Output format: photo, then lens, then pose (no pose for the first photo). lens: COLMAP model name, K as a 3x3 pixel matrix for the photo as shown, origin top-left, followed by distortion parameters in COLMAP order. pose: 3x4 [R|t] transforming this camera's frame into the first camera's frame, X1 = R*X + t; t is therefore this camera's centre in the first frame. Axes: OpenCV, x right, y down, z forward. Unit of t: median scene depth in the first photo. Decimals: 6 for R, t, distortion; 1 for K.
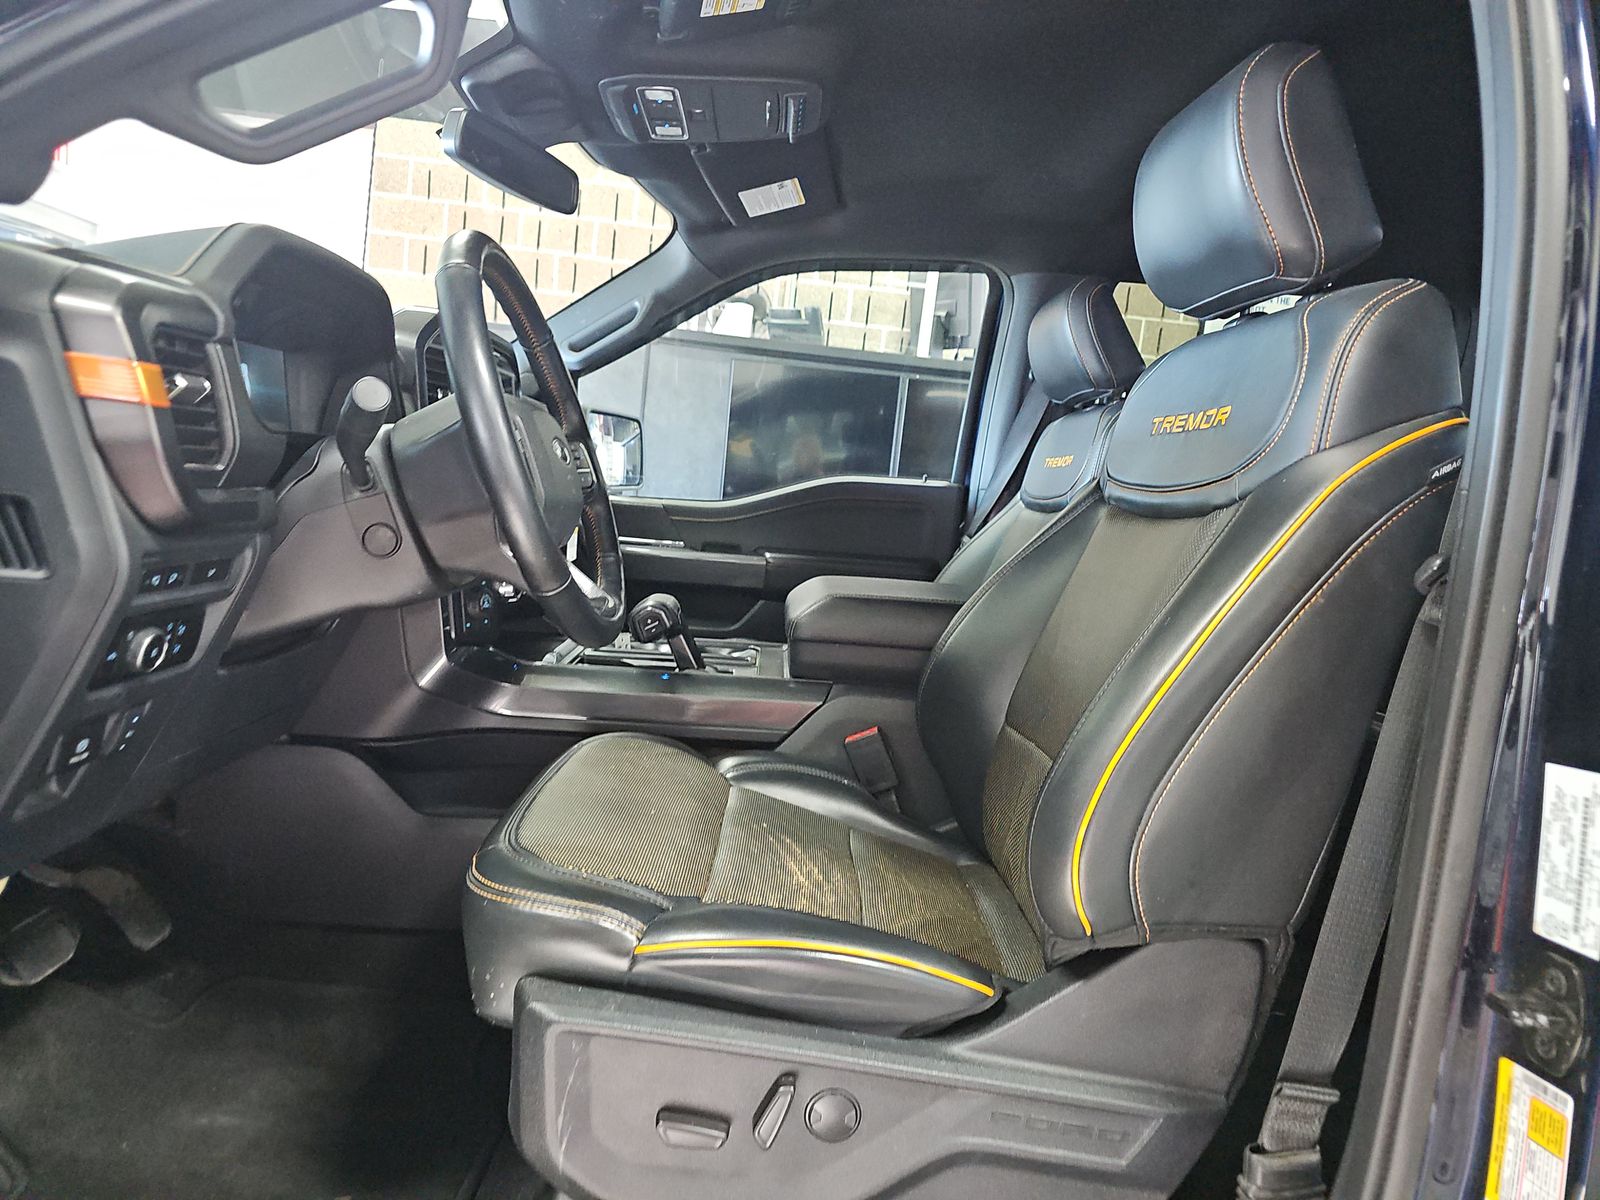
lens RADIAL K [[1030.5, 0, 794.0], [0, 1030.5, 564.4], [0, 0, 1]] dist [0.039033, -0.040169]
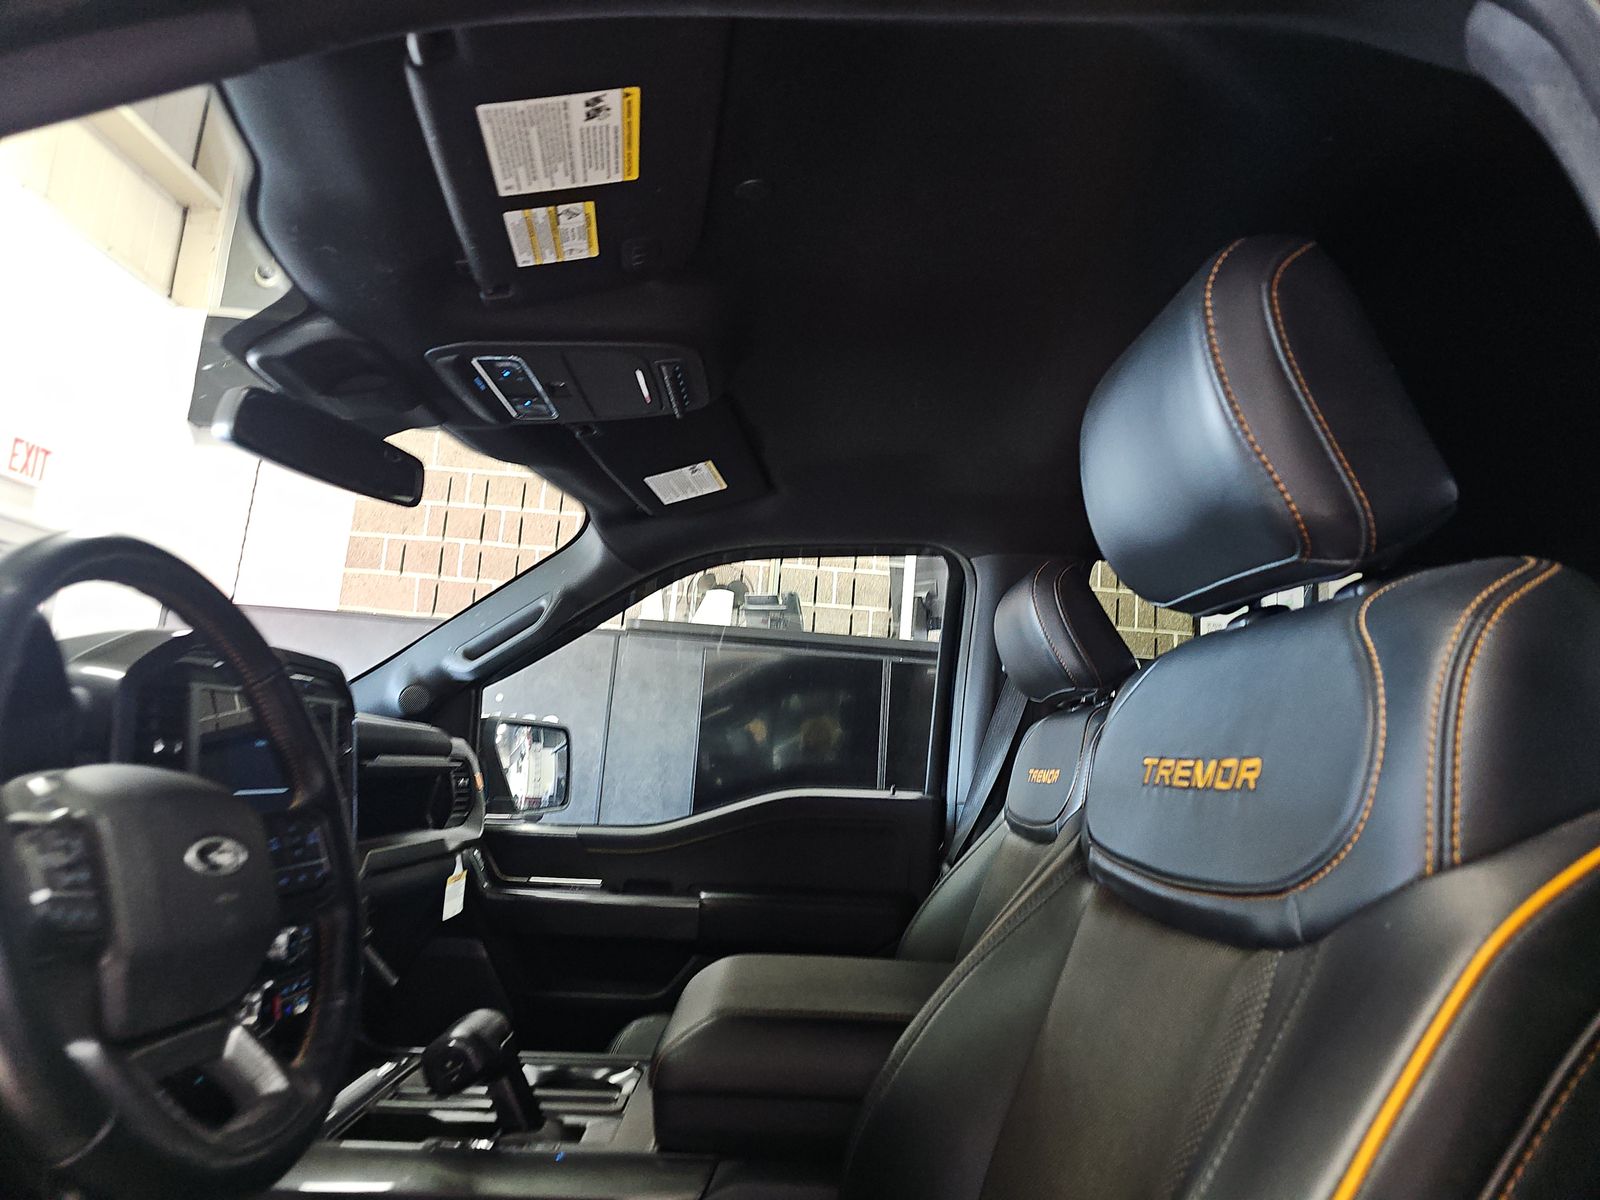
lens RADIAL K [[1030.5, 0, 794.0], [0, 1030.5, 564.4], [0, 0, 1]] dist [0.039033, -0.040169]
pose [[0.999462, -0.032640, -0.003238, 0.064261], [0.030626, 0.963982, -0.264200, -0.047858], [0.011745, 0.263959, 0.964463, 0.159209]]
